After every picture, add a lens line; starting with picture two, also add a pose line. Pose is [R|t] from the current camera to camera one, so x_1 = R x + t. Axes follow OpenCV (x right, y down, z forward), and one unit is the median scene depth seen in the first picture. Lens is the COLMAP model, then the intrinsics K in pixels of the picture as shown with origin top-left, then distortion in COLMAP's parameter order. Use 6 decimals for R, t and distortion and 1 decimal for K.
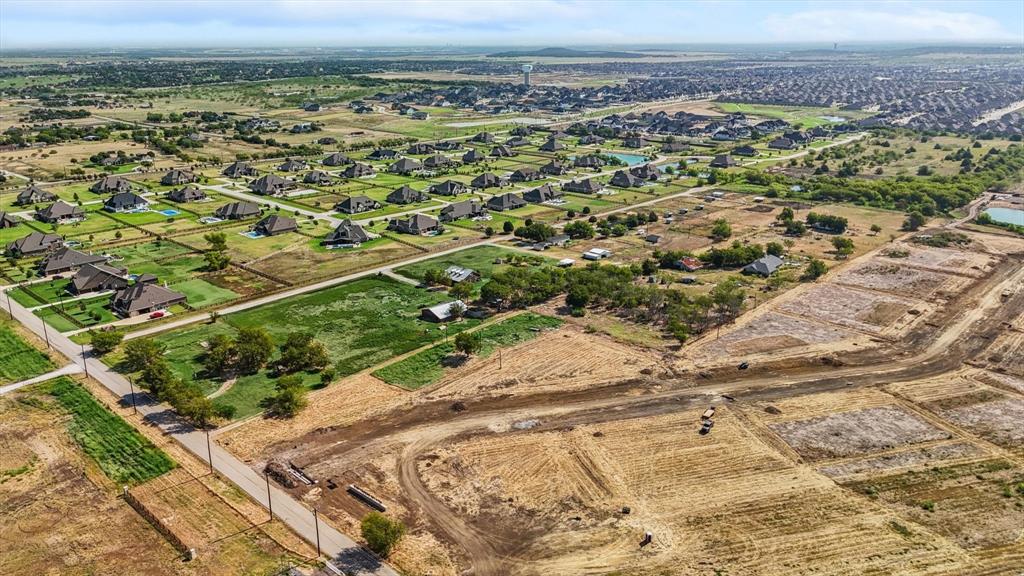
lens RADIAL K [[768.9, 0, 527.3], [0, 768.9, 327.3], [0, 0, 1]] dist [0.073932, -0.067220]
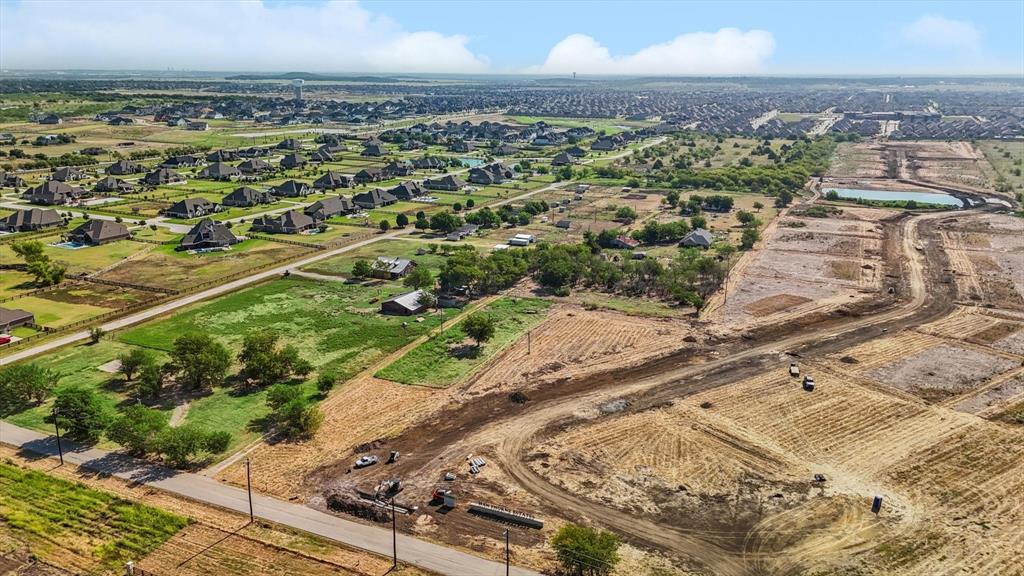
lens RADIAL K [[768.9, 0, 527.3], [0, 768.9, 327.3], [0, 0, 1]] dist [0.073932, -0.067220]
pose [[0.945708, -0.088851, 0.312637, -0.293548], [0.101380, 0.994558, -0.024015, 0.045213], [-0.308802, 0.054406, 0.949569, 0.208053]]
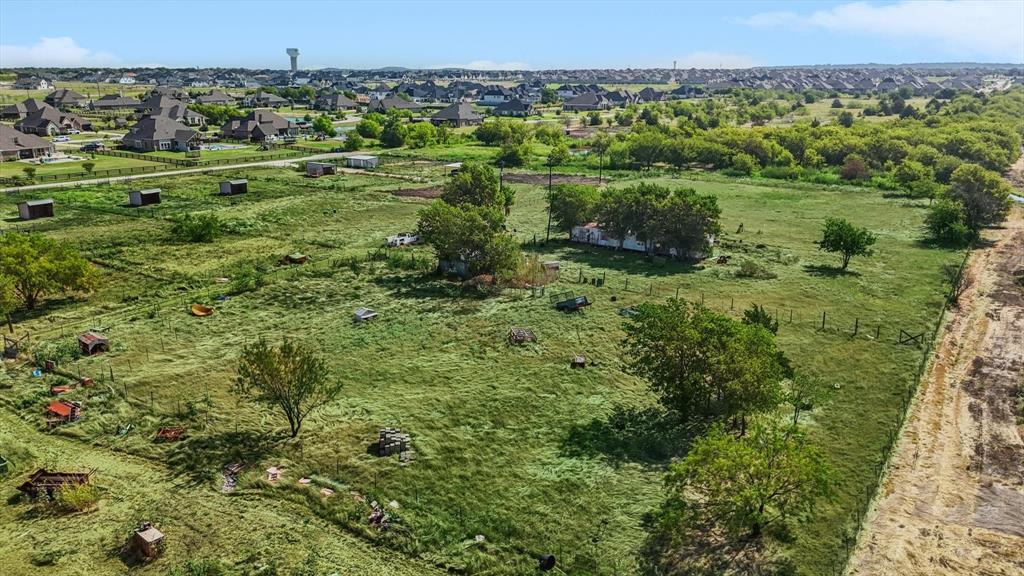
lens RADIAL K [[768.9, 0, 527.3], [0, 768.9, 327.3], [0, 0, 1]] dist [0.073932, -0.067220]
pose [[0.985578, -0.048502, 0.162125, 0.535513], [0.053541, 0.998205, -0.026852, -0.166095], [-0.160531, 0.035145, 0.986405, 1.317932]]
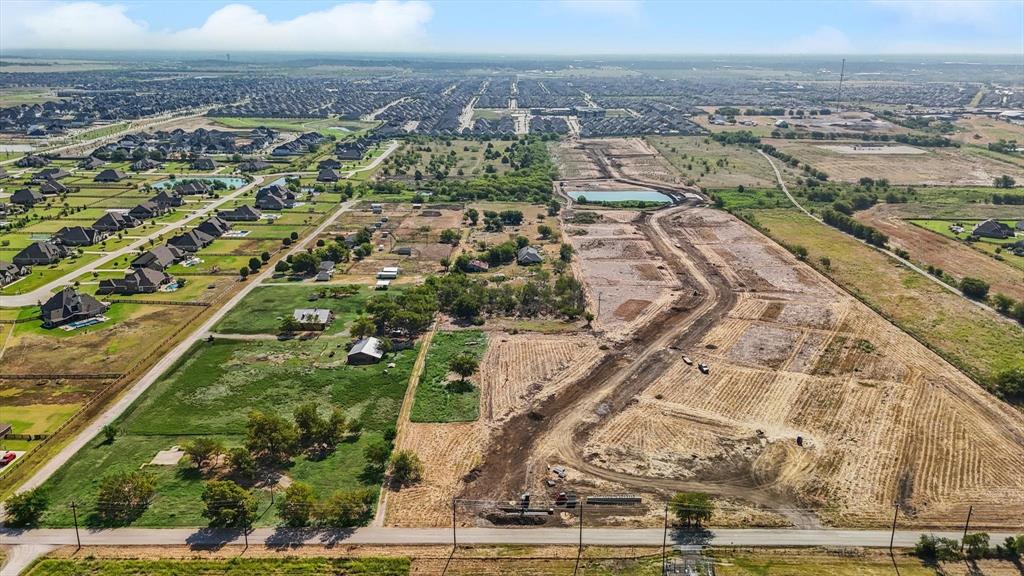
lens RADIAL K [[768.9, 0, 527.3], [0, 768.9, 327.3], [0, 0, 1]] dist [0.073932, -0.067220]
pose [[0.715791, -0.224943, 0.661093, -0.699976], [0.231337, 0.969624, 0.079447, -0.094312], [-0.658883, 0.096068, 0.746086, 0.180234]]
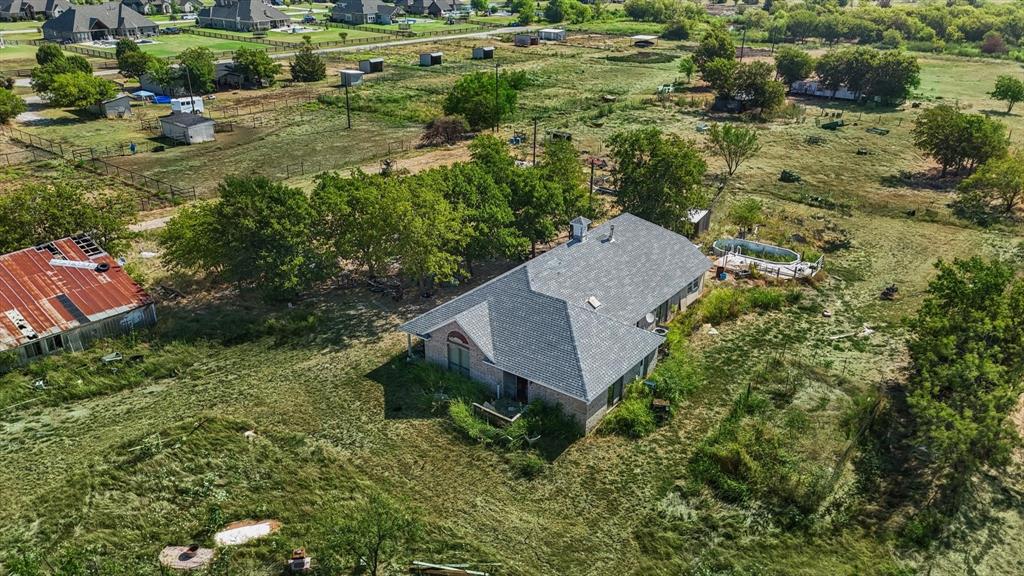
lens RADIAL K [[768.9, 0, 527.3], [0, 768.9, 327.3], [0, 0, 1]] dist [0.073932, -0.067220]
pose [[0.995191, -0.033042, 0.092209, 0.388185], [0.022849, 0.993725, 0.109490, -0.121898], [-0.095248, -0.106857, 0.989702, 1.172735]]
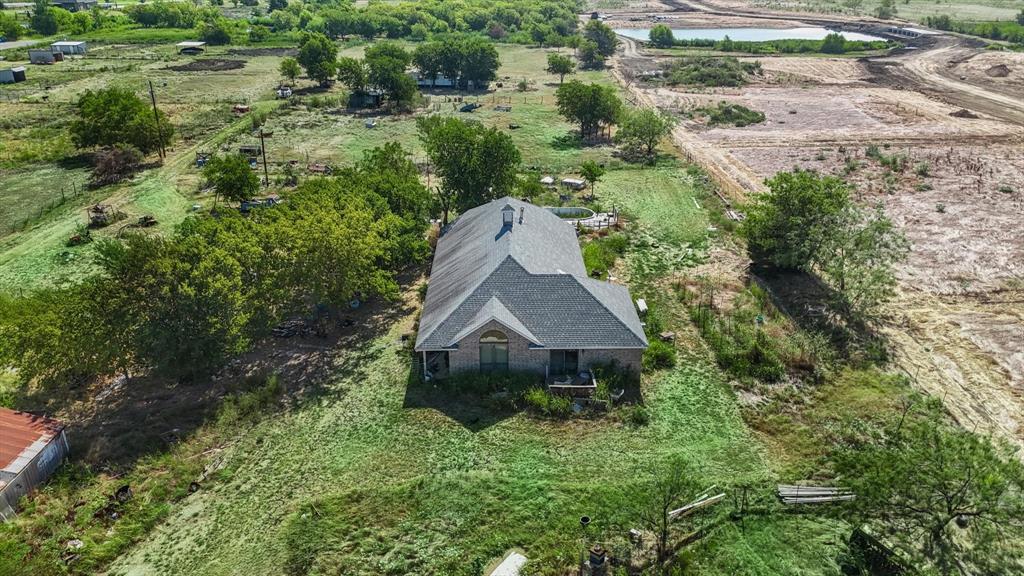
lens RADIAL K [[768.9, 0, 527.3], [0, 768.9, 327.3], [0, 0, 1]] dist [0.073932, -0.067220]
pose [[0.708294, -0.303451, 0.637368, 0.270435], [0.235938, 0.952732, 0.191402, -0.135944], [-0.665322, 0.014811, 0.746410, 1.213704]]
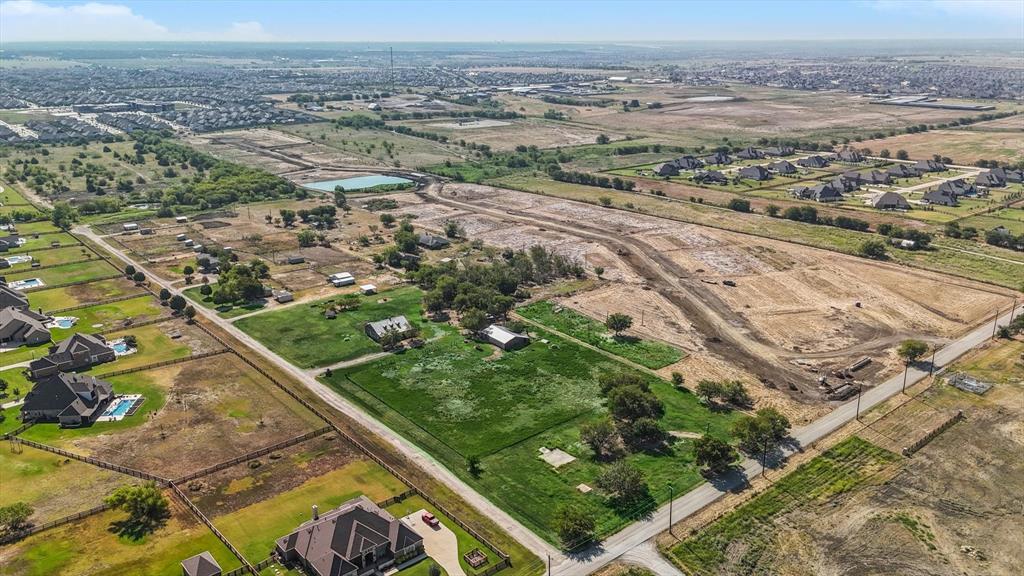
lens RADIAL K [[768.9, 0, 527.3], [0, 768.9, 327.3], [0, 0, 1]] dist [0.073932, -0.067220]
pose [[0.095156, -0.341429, 0.935078, -1.179990], [0.348856, 0.891208, 0.289910, -0.356334], [-0.932333, 0.298621, 0.203914, 0.924969]]
